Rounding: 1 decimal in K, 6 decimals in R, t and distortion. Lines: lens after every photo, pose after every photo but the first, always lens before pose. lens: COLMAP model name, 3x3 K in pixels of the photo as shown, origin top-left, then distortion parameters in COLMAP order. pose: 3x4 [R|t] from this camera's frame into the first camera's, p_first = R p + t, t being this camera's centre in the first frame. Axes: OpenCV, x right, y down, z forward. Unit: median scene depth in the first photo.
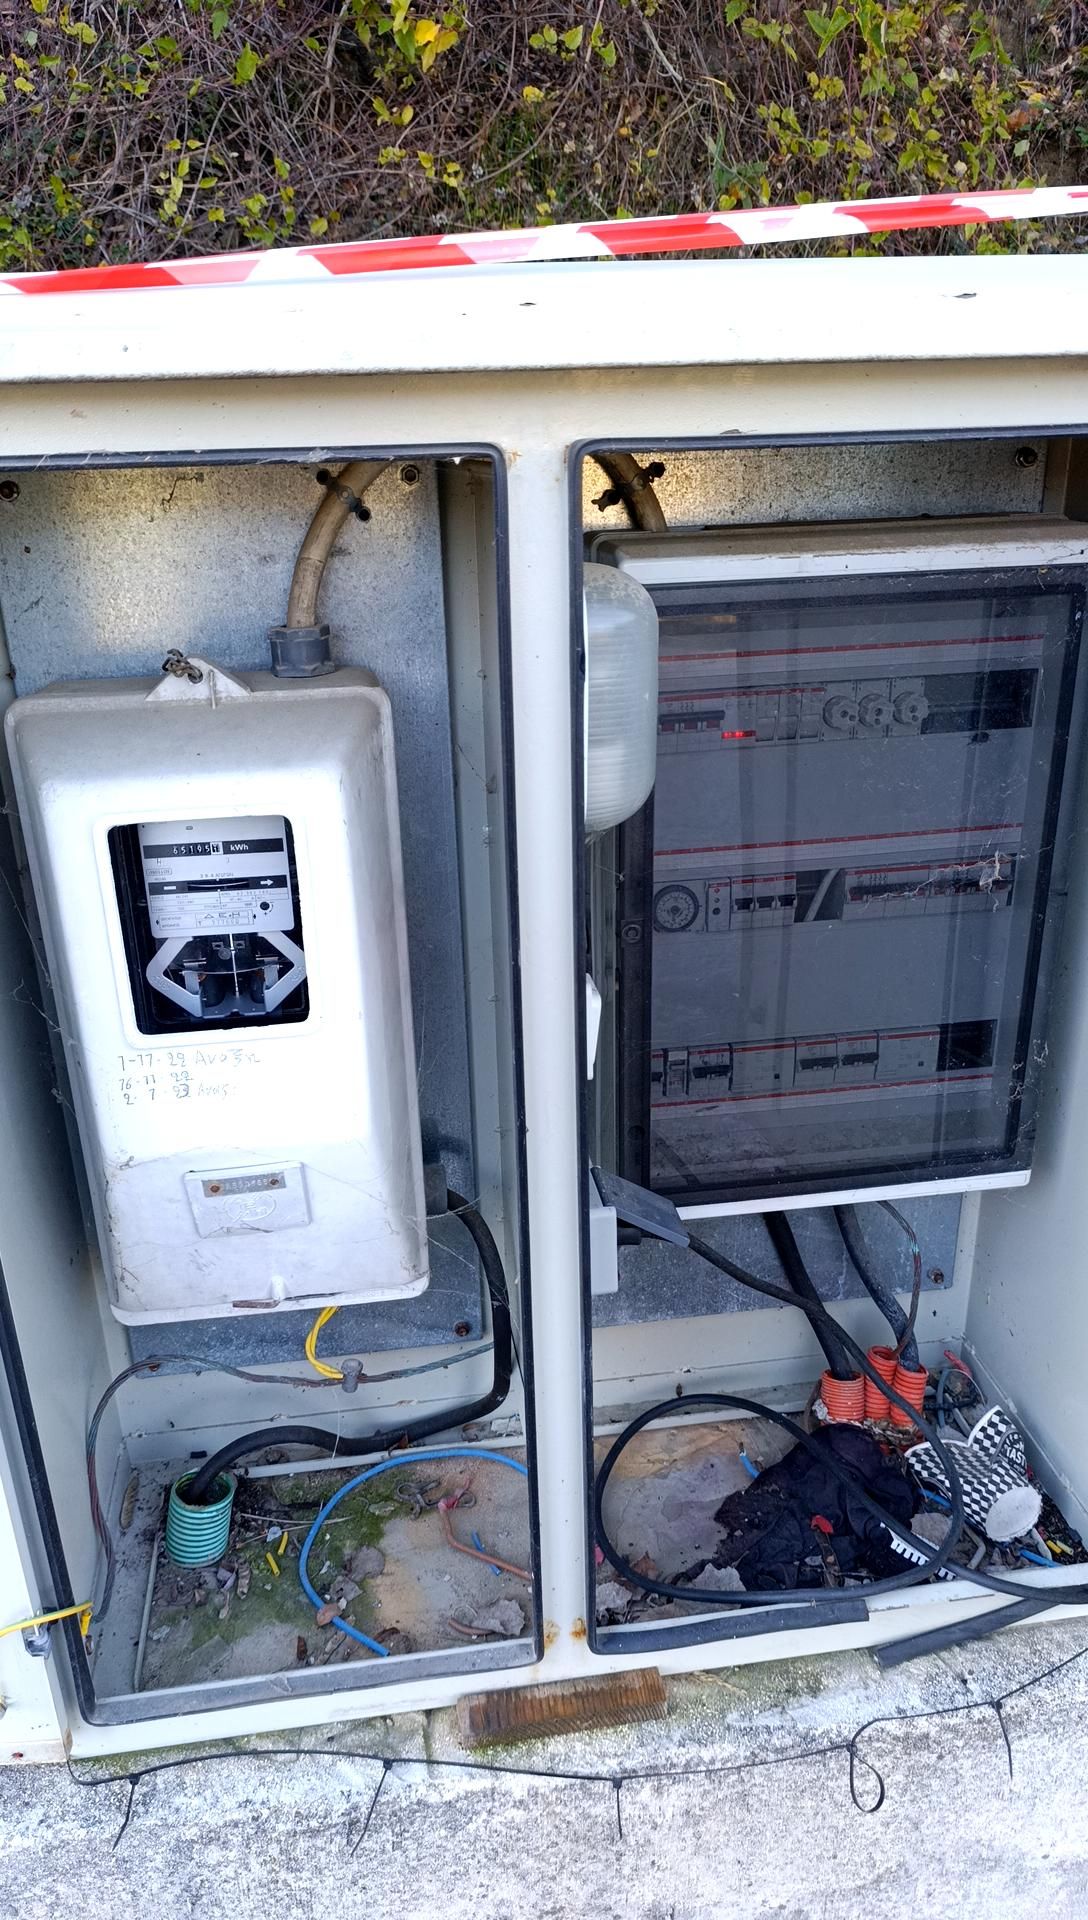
lens RADIAL K [[1286.6, 0, 506.8], [0, 1286.6, 959.7], [0, 0, 1]] dist [0.045680, -0.056576]
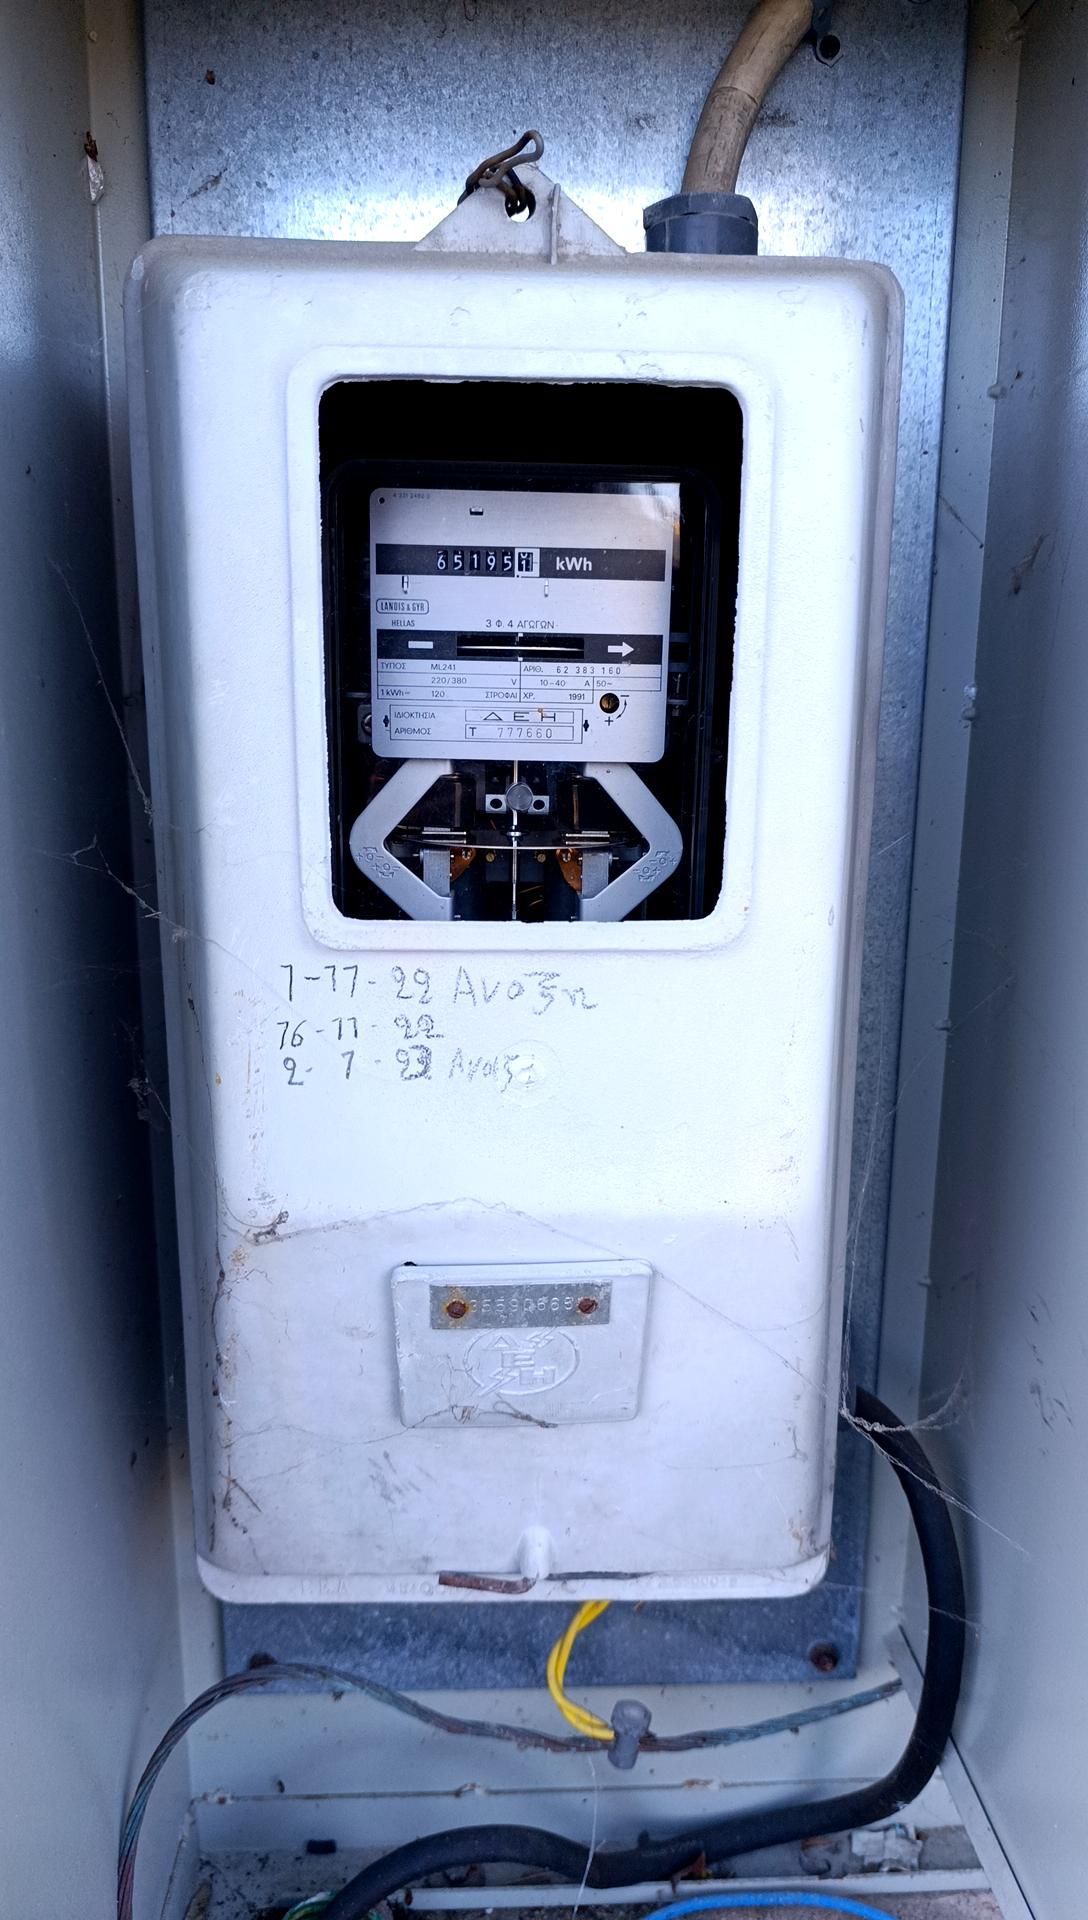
lens RADIAL K [[1293.7, 0, 544.0], [0, 1293.7, 960.0], [0, 0, 1]] dist [0.031498, -0.061439]
pose [[0.995518, 0.058949, -0.073955, -0.153576], [-0.070726, 0.983186, -0.168356, 0.119148], [0.062787, 0.172832, 0.982948, 0.490150]]
